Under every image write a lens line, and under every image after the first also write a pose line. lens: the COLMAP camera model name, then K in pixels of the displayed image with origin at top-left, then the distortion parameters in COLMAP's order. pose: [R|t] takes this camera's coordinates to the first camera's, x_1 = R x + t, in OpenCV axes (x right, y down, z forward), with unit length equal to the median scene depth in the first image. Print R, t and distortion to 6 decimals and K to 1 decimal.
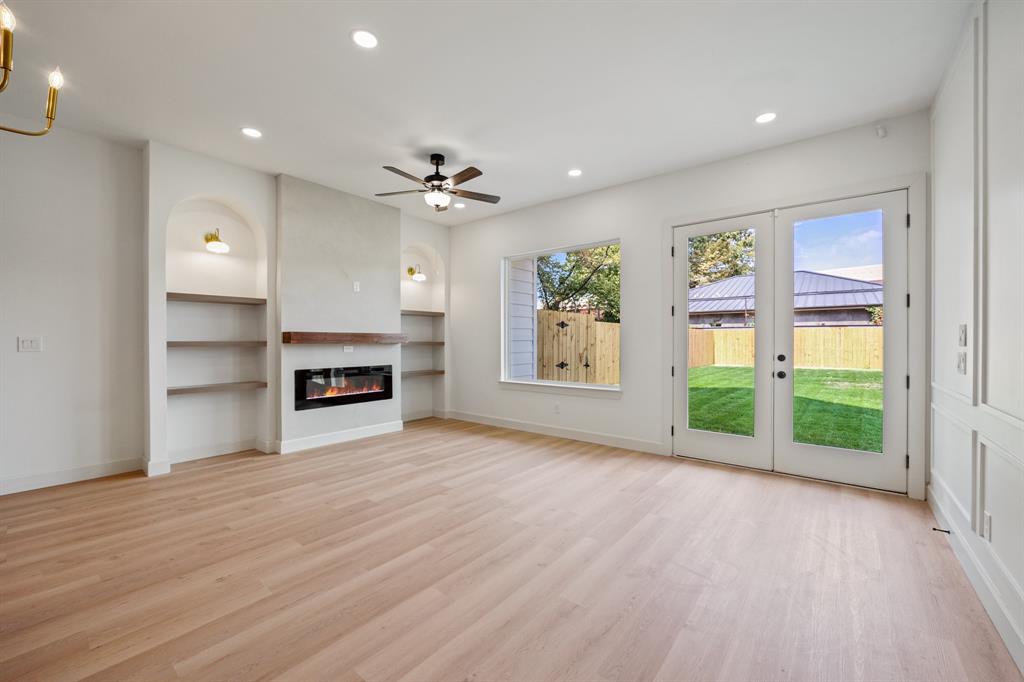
lens RADIAL K [[411.6, 0, 516.3], [0, 411.6, 341.4], [0, 0, 1]] dist [-0.010215, 0.001986]
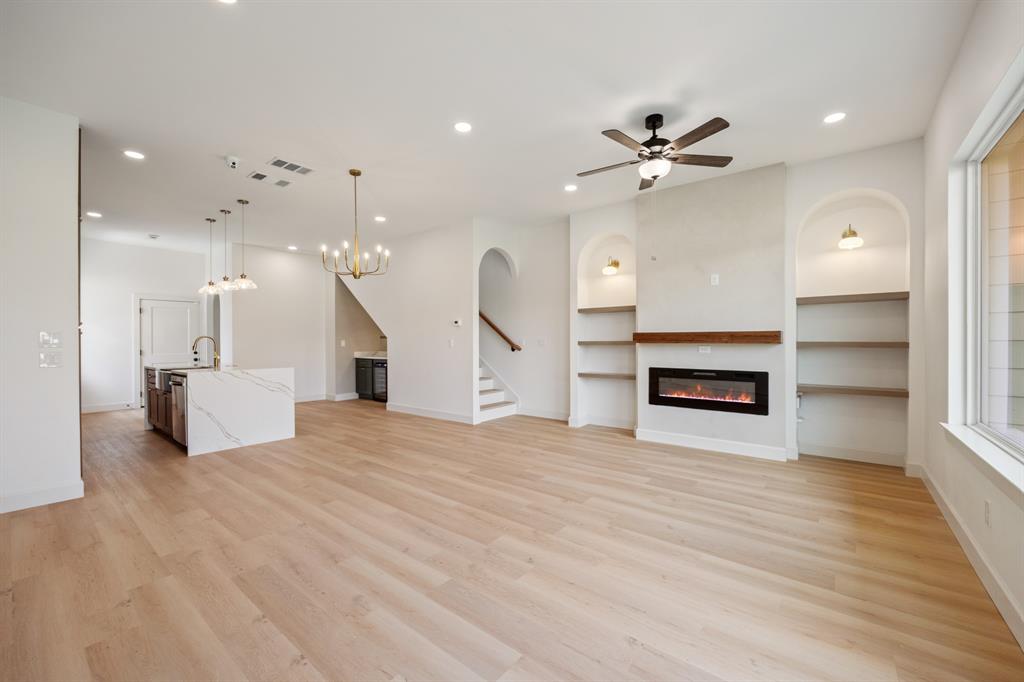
lens RADIAL K [[411.6, 0, 513.1], [0, 411.6, 342.7], [0, 0, 1]] dist [-0.010215, 0.001986]
pose [[-0.007352, 0.006446, -0.999952, 0.585527], [0.001557, 0.999978, 0.006435, -0.003550], [0.999972, -0.001510, -0.007362, 0.664689]]
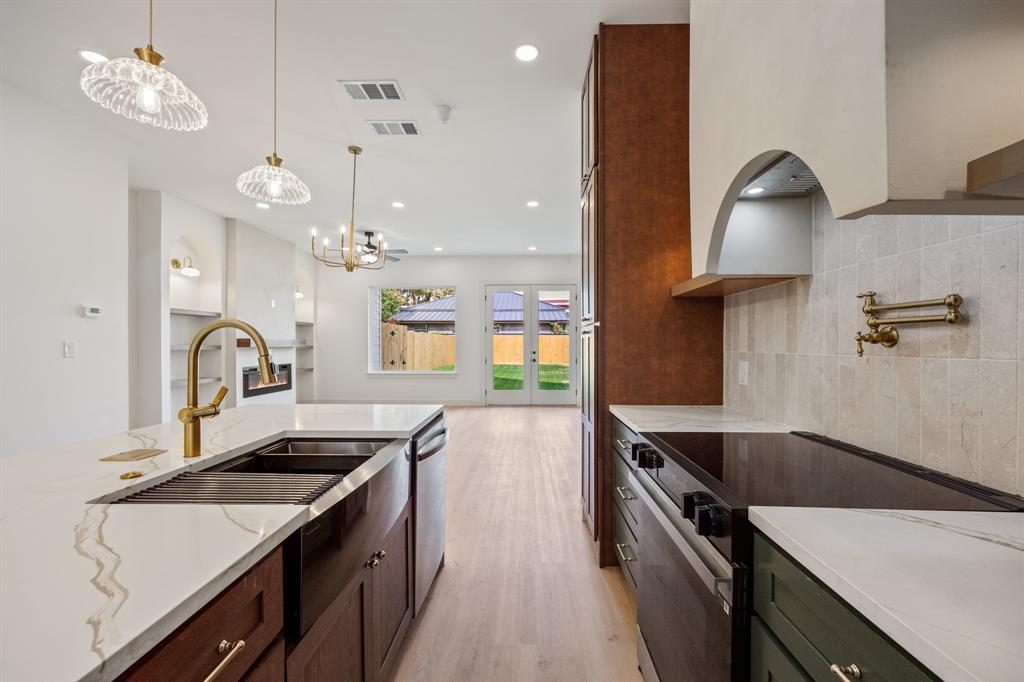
lens RADIAL K [[411.6, 0, 526.1], [0, 411.6, 345.6], [0, 0, 1]] dist [-0.010215, 0.001986]
pose [[0.787450, -0.003609, 0.616368, -0.655415], [0.002974, 0.999993, 0.002056, -0.000422], [-0.616372, 0.000214, 0.787455, -0.624157]]
